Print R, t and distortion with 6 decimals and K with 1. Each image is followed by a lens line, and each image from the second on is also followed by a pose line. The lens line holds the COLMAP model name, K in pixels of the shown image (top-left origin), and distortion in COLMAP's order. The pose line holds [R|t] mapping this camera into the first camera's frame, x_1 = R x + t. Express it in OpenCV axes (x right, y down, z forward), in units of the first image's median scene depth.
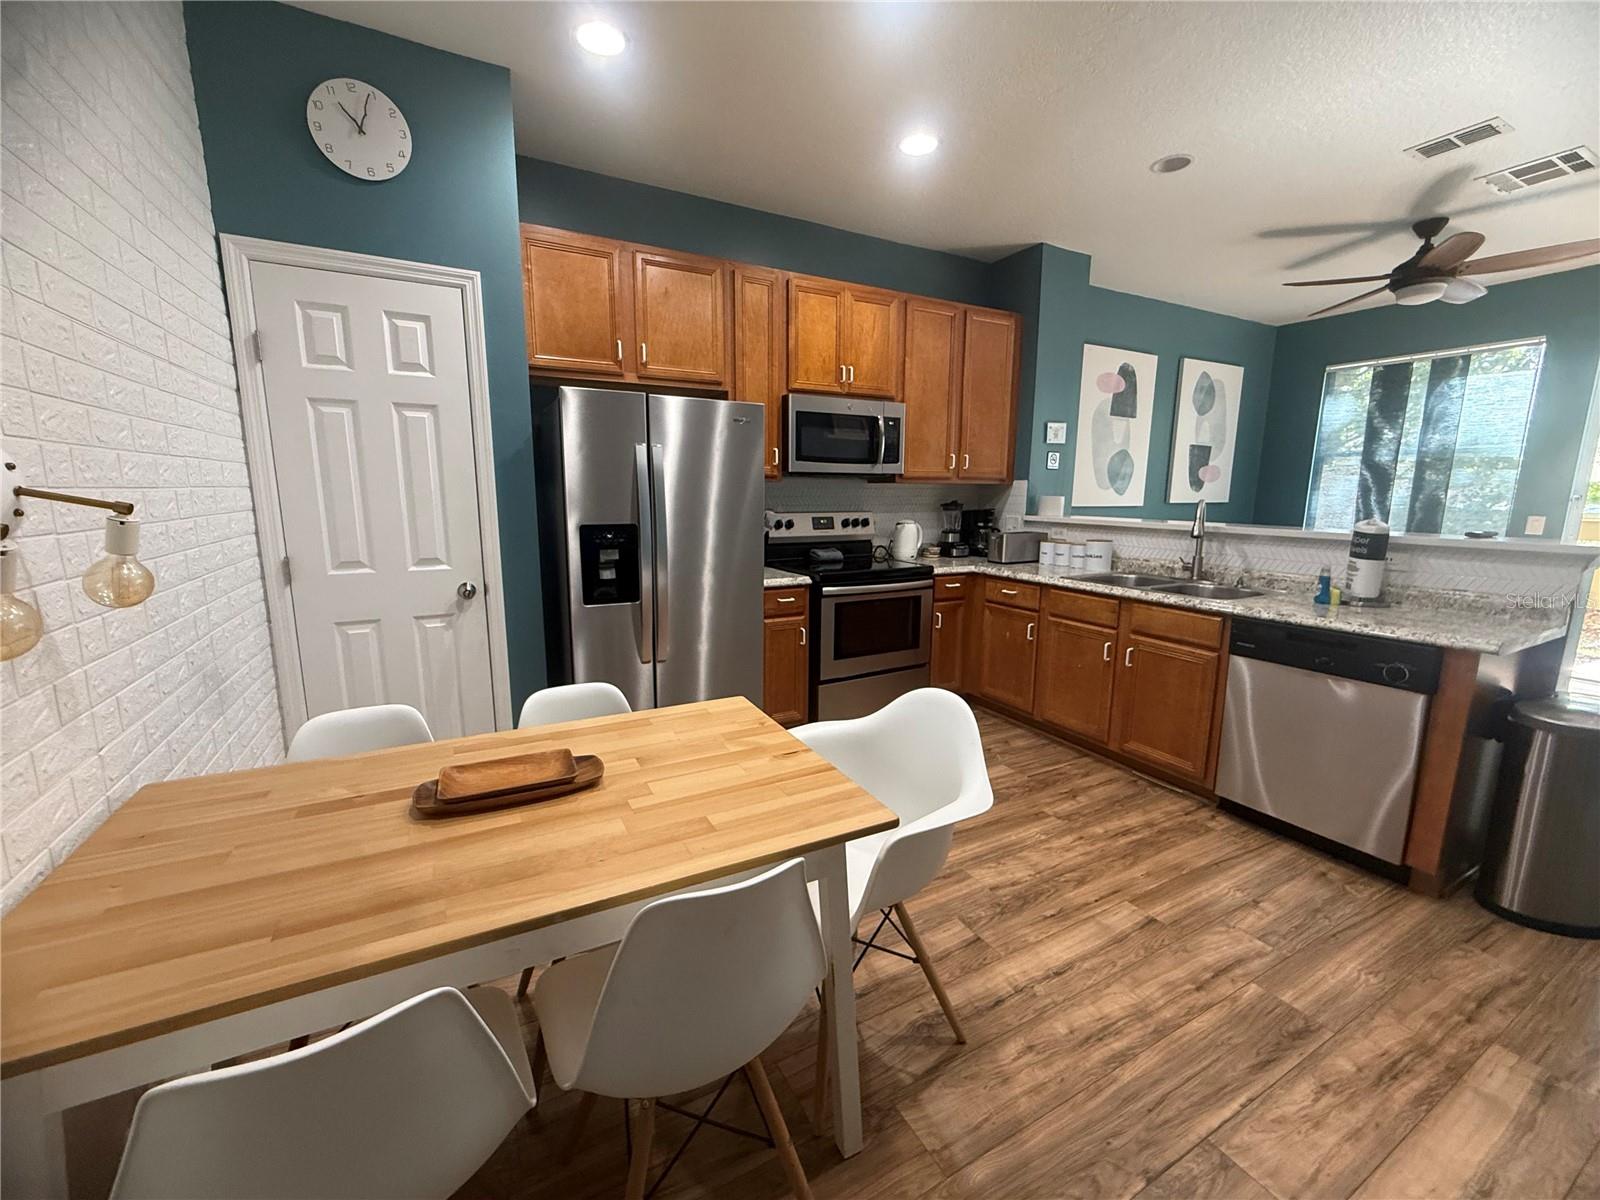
lens RADIAL K [[640.4, 0, 797.0], [0, 640.4, 600.9], [0, 0, 1]] dist [-0.000768, -0.000001]
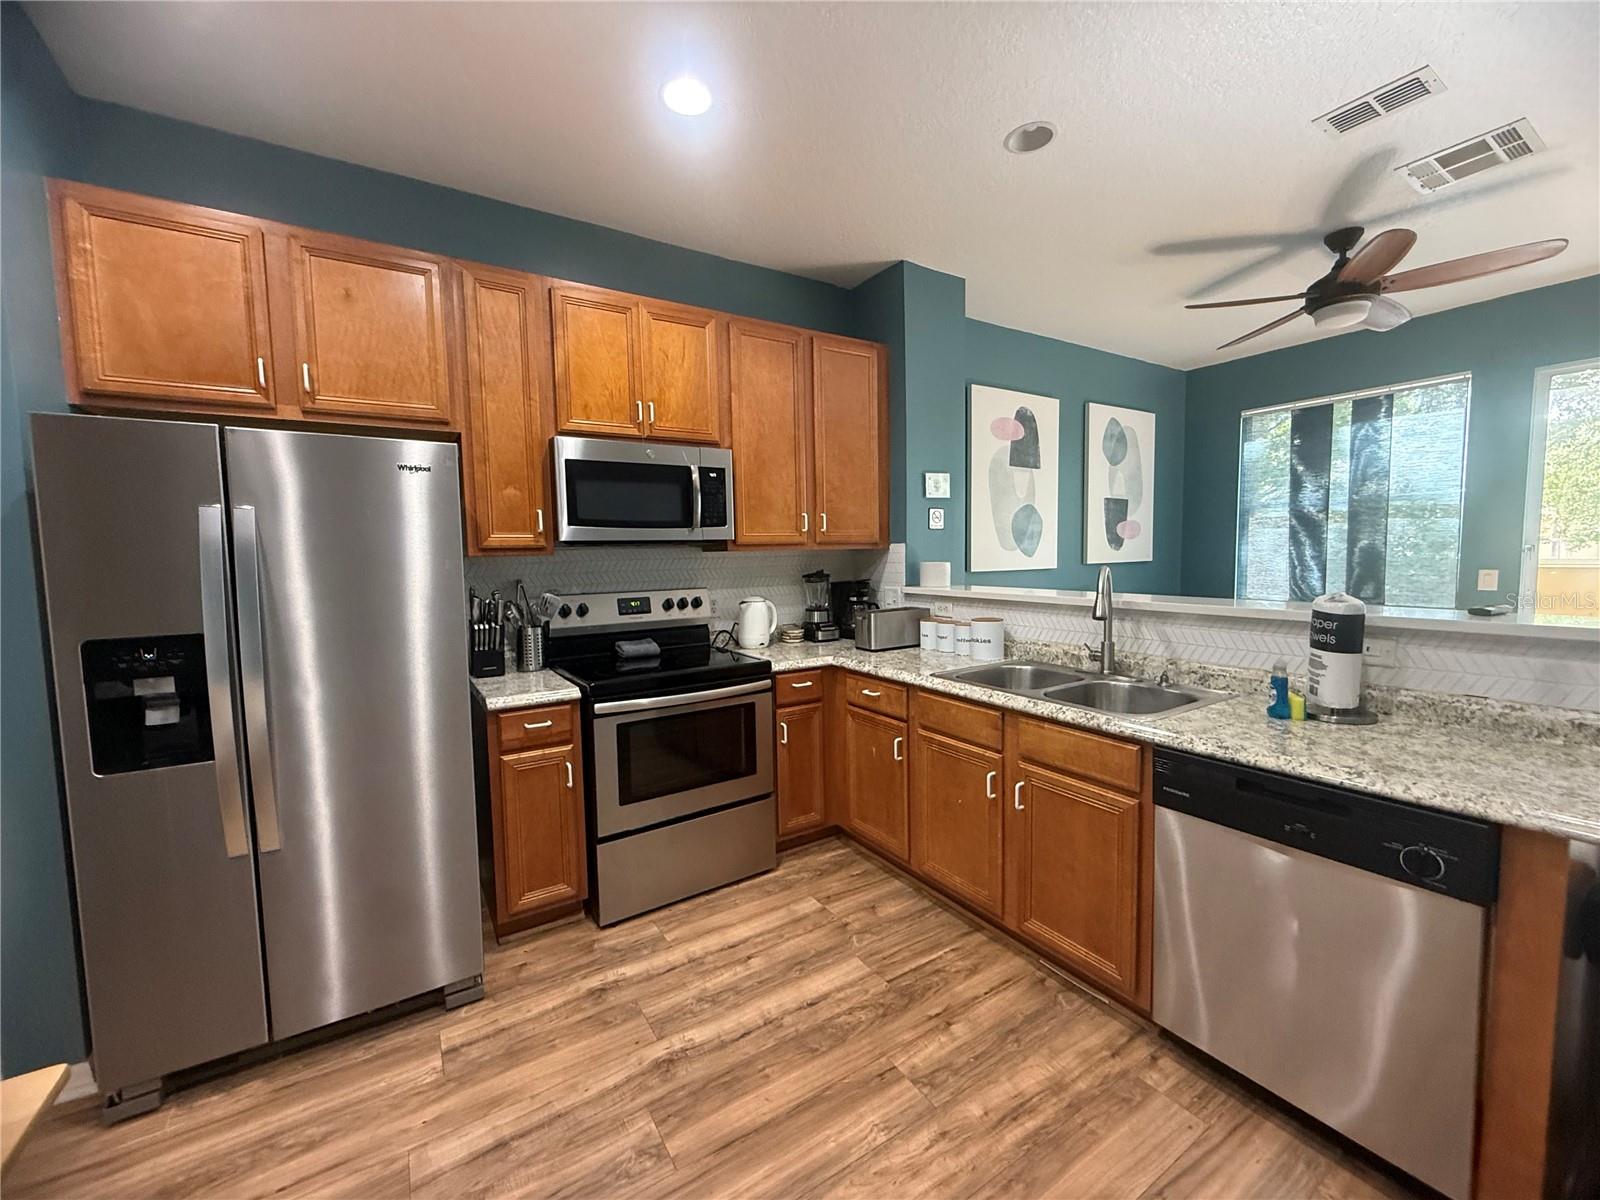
lens RADIAL K [[630.9, 0, 803.2], [0, 630.9, 599.7], [0, 0, 1]] dist [-0.000793, -0.000038]
pose [[0.997215, -0.029436, 0.068527, 0.236482], [0.035930, 0.994777, -0.095543, -0.063100], [-0.065357, 0.097739, 0.993064, 0.307187]]
